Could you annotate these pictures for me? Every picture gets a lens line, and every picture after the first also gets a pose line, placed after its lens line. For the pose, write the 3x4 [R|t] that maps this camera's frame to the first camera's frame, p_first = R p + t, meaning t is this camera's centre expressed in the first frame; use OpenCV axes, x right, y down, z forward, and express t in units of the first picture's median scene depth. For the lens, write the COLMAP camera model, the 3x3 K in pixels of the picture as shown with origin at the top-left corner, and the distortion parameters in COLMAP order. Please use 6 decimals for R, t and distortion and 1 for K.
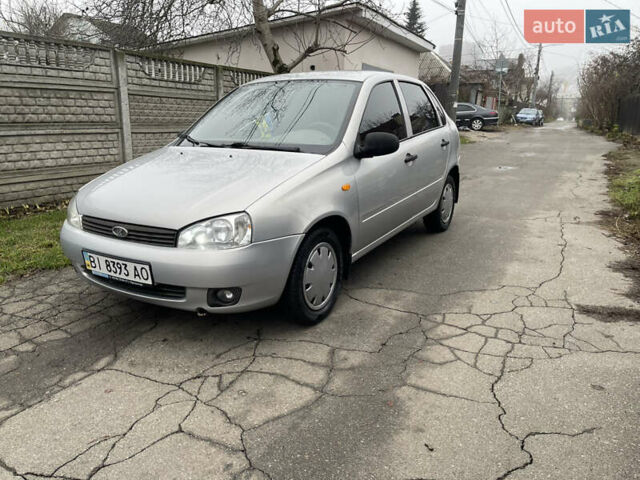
lens RADIAL K [[480.4, 0, 315.6], [0, 480.4, 241.5], [0, 0, 1]] dist [0.066297, -0.085680]
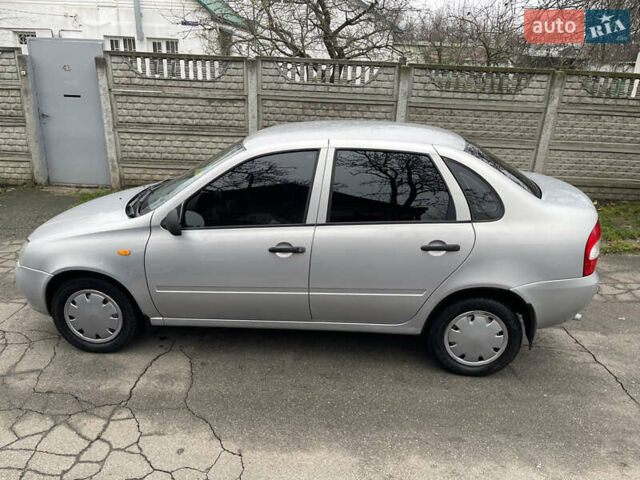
lens RADIAL K [[480.4, 0, 318.8], [0, 480.4, 242.2], [0, 0, 1]] dist [0.066297, -0.085680]
pose [[0.441564, 0.313963, -0.840505, 0.580022], [-0.260589, 0.941274, 0.214703, -0.240986], [0.858554, 0.124221, 0.497448, 0.425662]]
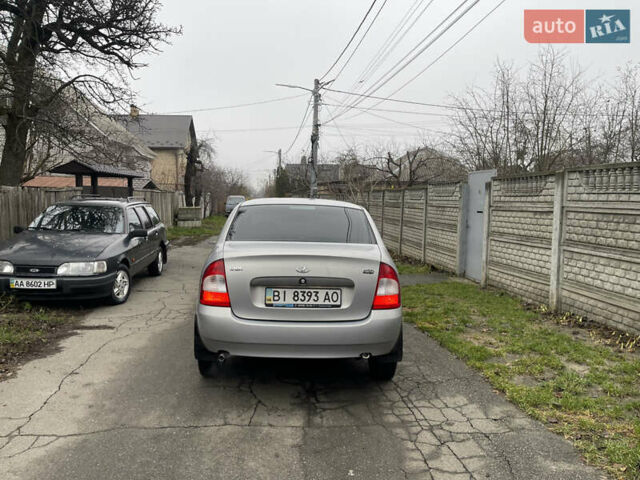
lens RADIAL K [[480.4, 0, 320.1], [0, 480.4, 242.1], [0, 0, 1]] dist [0.066297, -0.085680]
pose [[-0.823233, 0.024392, -0.567179, 0.499414], [-0.170224, 0.942500, 0.287605, -0.444184], [0.541582, 0.333314, -0.771745, 1.465203]]
